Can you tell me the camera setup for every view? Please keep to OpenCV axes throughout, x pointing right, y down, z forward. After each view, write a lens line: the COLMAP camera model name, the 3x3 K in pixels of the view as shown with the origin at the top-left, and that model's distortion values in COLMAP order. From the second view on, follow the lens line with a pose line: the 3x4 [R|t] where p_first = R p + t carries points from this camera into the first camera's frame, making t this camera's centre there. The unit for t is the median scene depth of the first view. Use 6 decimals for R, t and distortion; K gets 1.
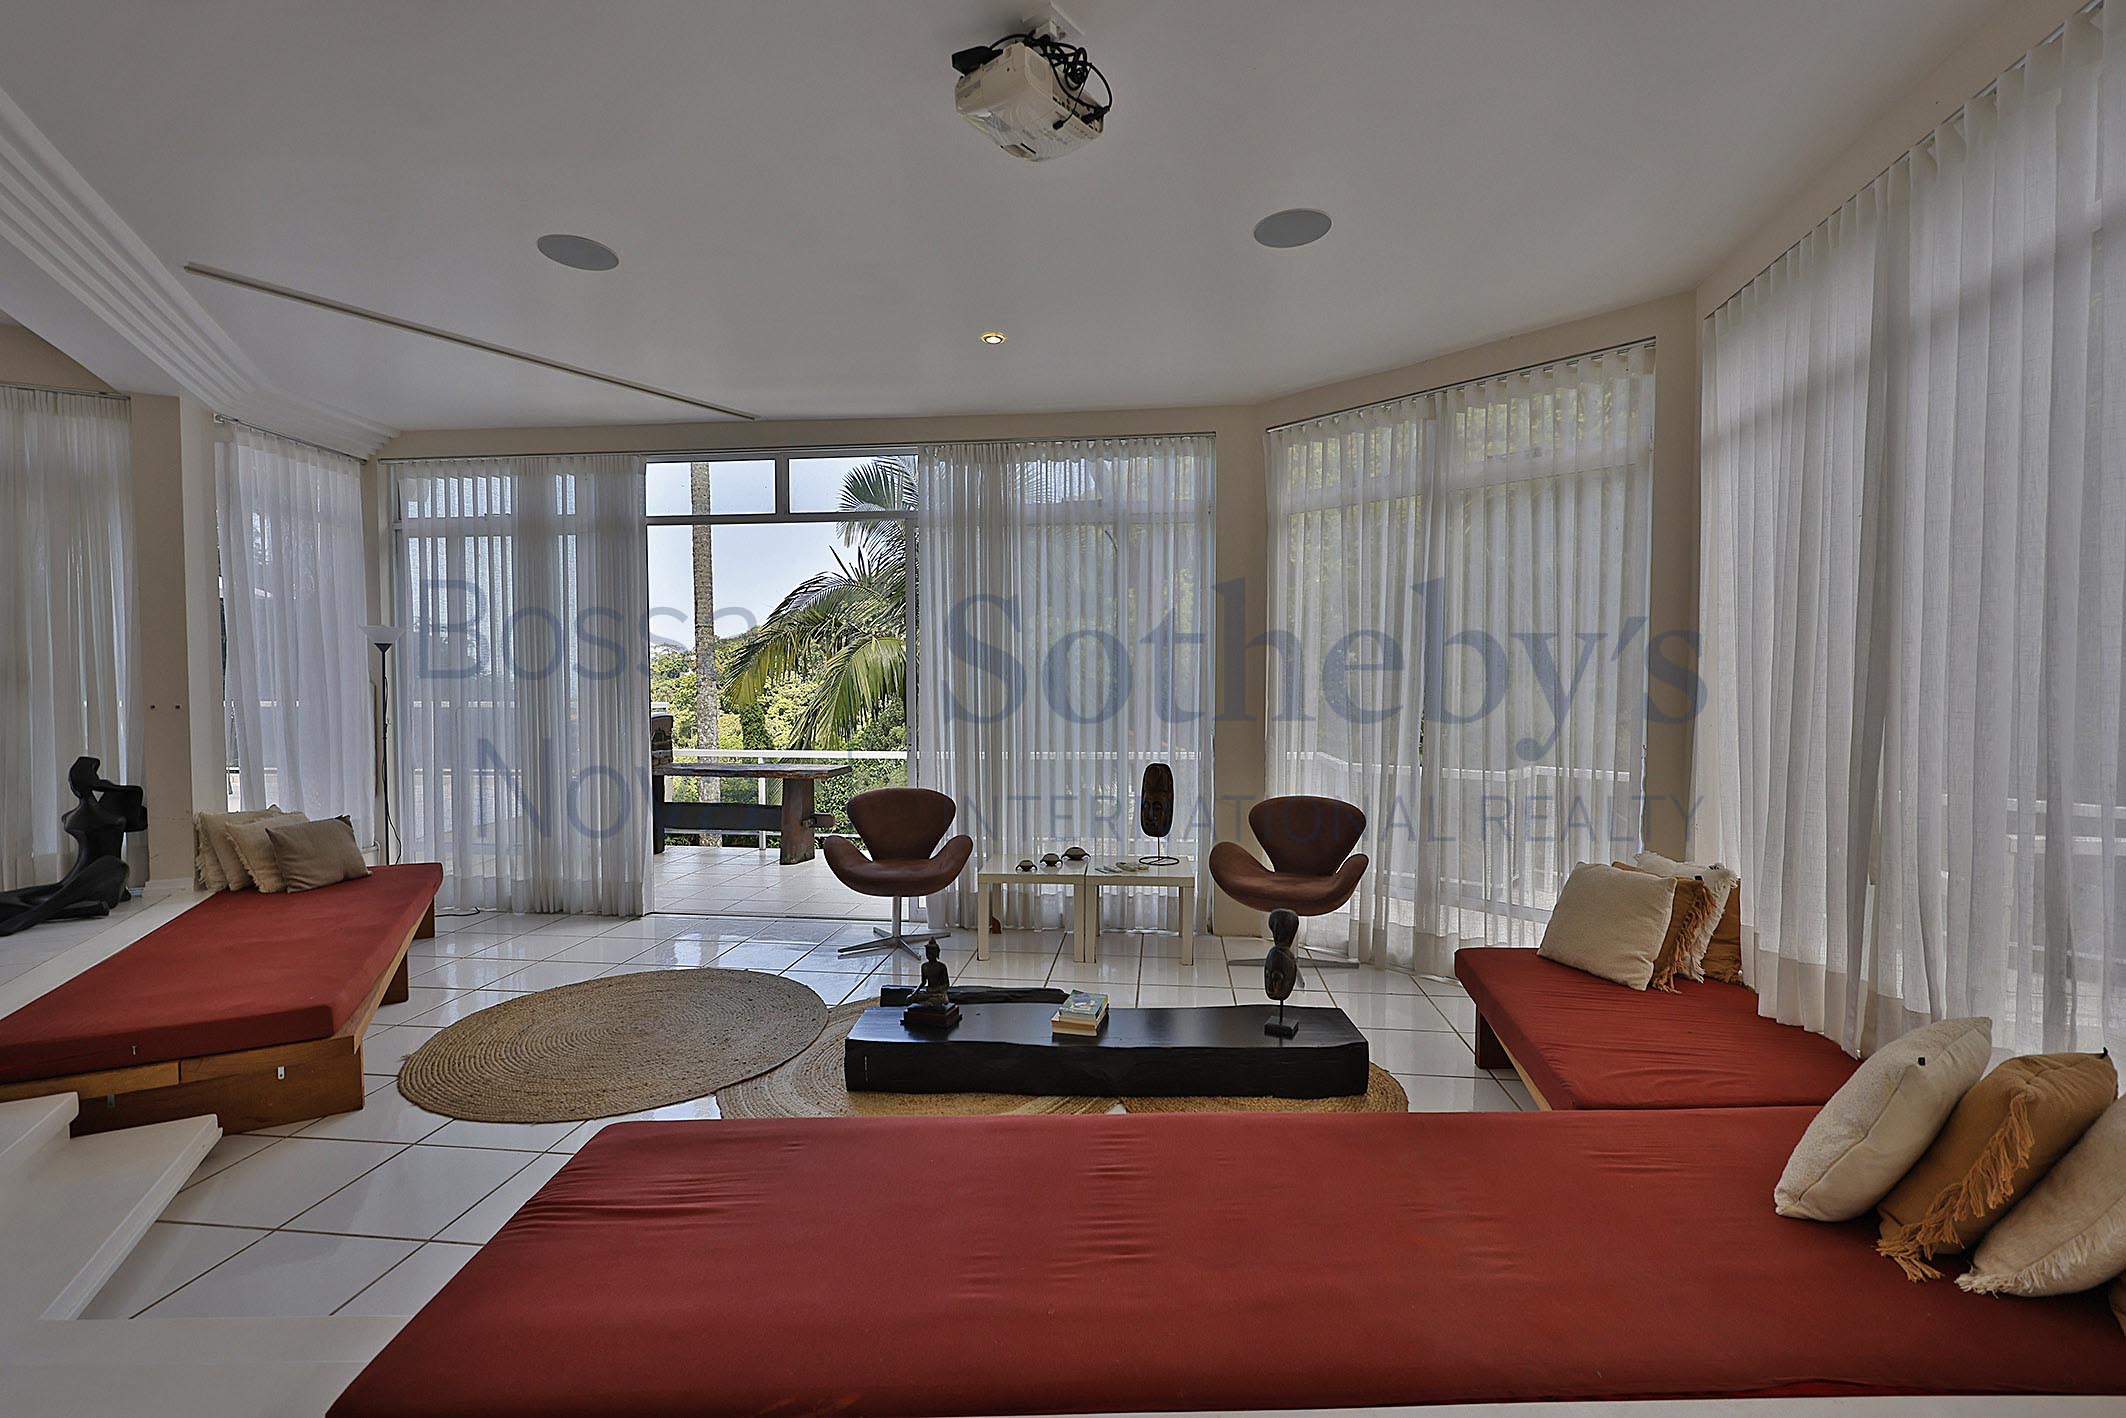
lens RADIAL K [[895.7, 0, 1063.0], [0, 895.7, 709.0], [0, 0, 1]] dist [-0.003643, -0.000198]
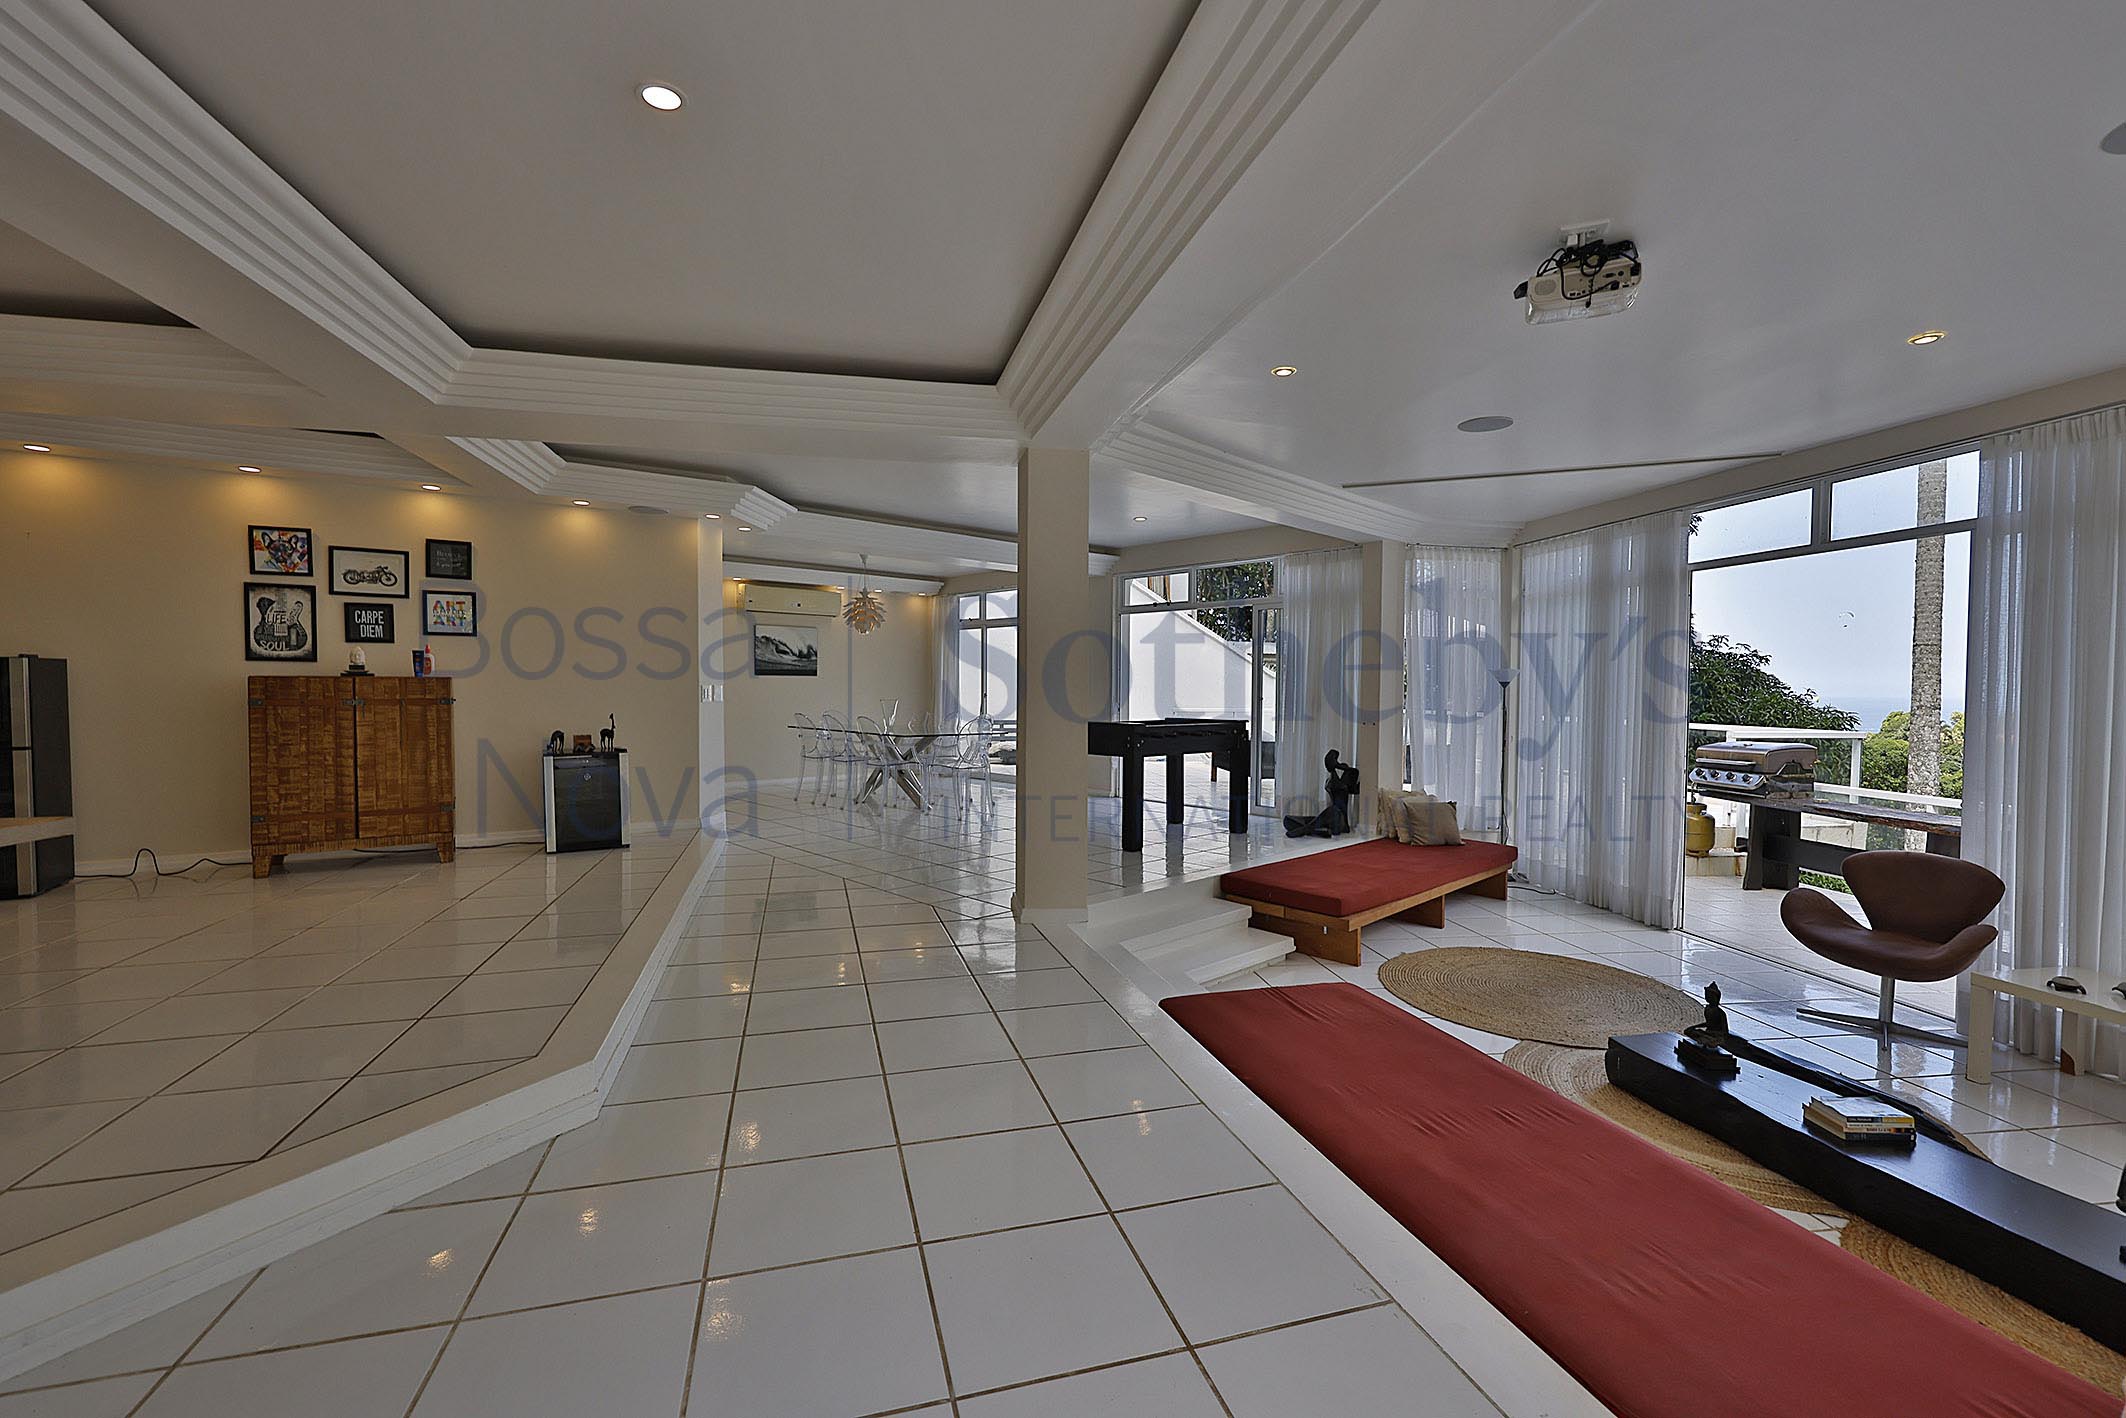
lens RADIAL K [[895.7, 0, 1063.0], [0, 895.7, 709.0], [0, 0, 1]] dist [-0.003643, -0.000198]
pose [[0.255884, 0.027121, -0.966327, 0.491418], [-0.037034, 0.999148, 0.018235, -0.039945], [0.965998, 0.031121, 0.256670, -0.005899]]
